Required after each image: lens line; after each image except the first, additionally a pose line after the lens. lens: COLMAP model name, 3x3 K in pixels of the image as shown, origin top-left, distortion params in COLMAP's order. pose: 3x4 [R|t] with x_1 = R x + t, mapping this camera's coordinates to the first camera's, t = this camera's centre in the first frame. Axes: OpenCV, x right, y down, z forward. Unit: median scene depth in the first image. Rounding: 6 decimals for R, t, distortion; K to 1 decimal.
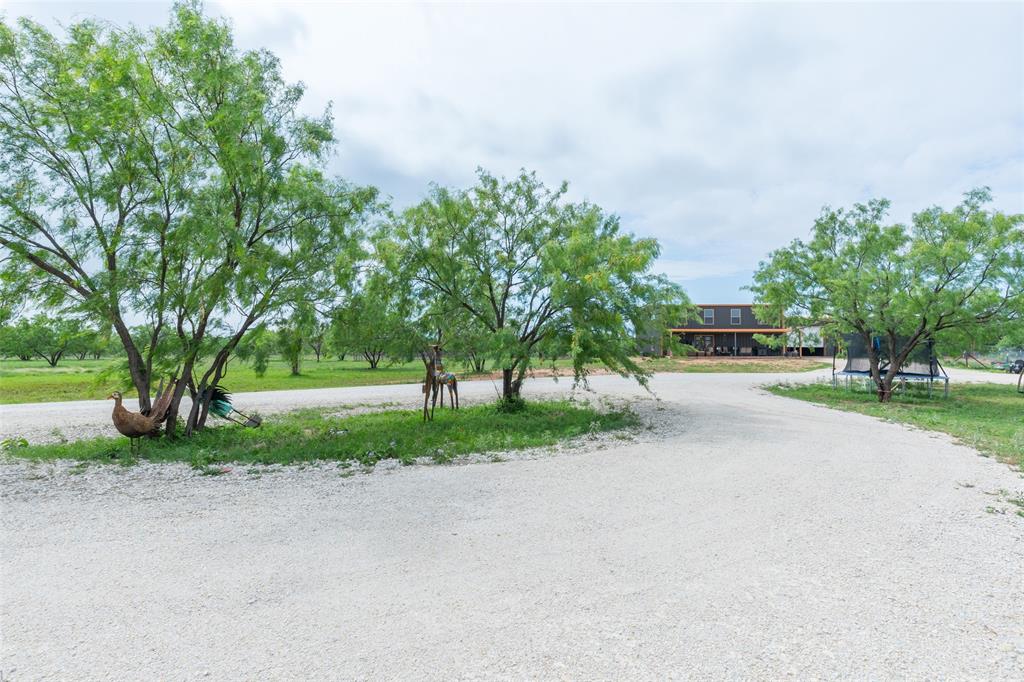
lens RADIAL K [[463.6, 0, 510.0], [0, 463.6, 341.6], [0, 0, 1]] dist [0.008172, 0.000884]
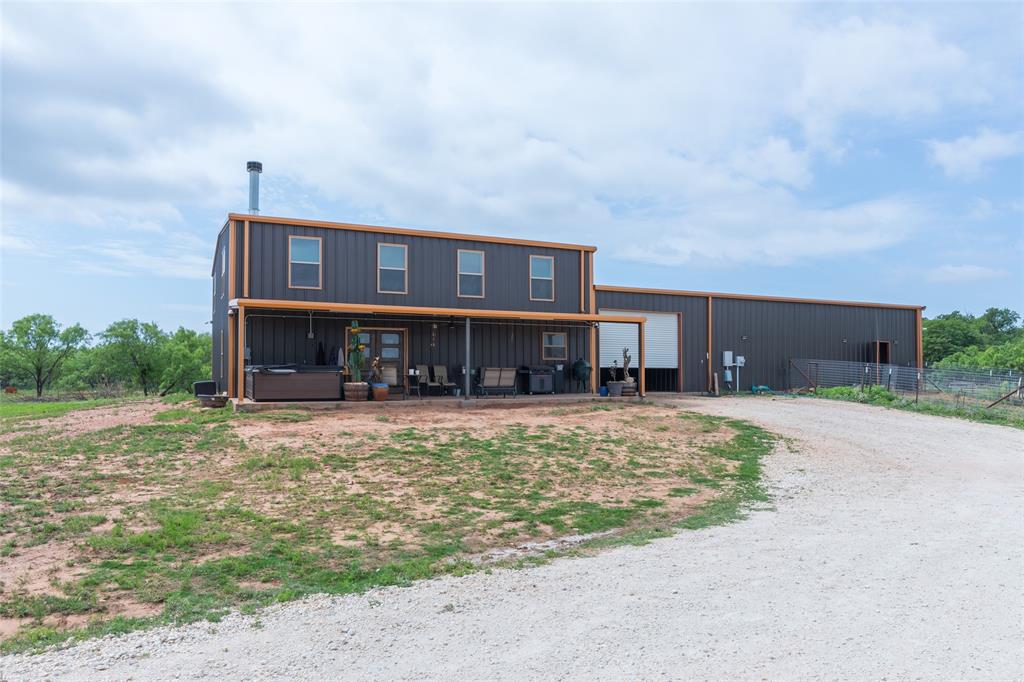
lens RADIAL K [[682.4, 0, 513.2], [0, 682.4, 341.6], [0, 0, 1]] dist [-0.020591, -0.002846]
pose [[0.878926, 0.019373, 0.476565, 0.298814], [-0.009095, 0.999674, -0.023864, 0.005537], [-0.476872, 0.016640, 0.878815, 0.594940]]
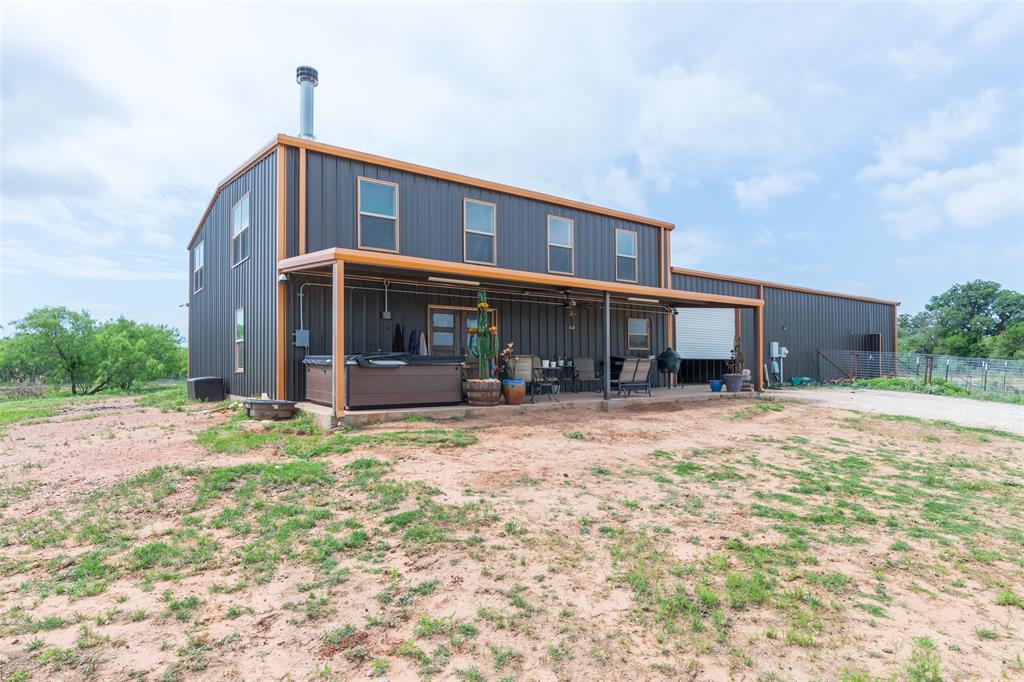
lens RADIAL K [[572.3, 0, 510.5], [0, 572.3, 345.4], [0, 0, 1]] dist [0.000139, 0.001713]
pose [[0.779260, 0.016387, 0.626487, 0.267969], [-0.009853, 0.999855, -0.013897, 0.010200], [-0.626624, 0.004656, 0.779308, 0.803403]]
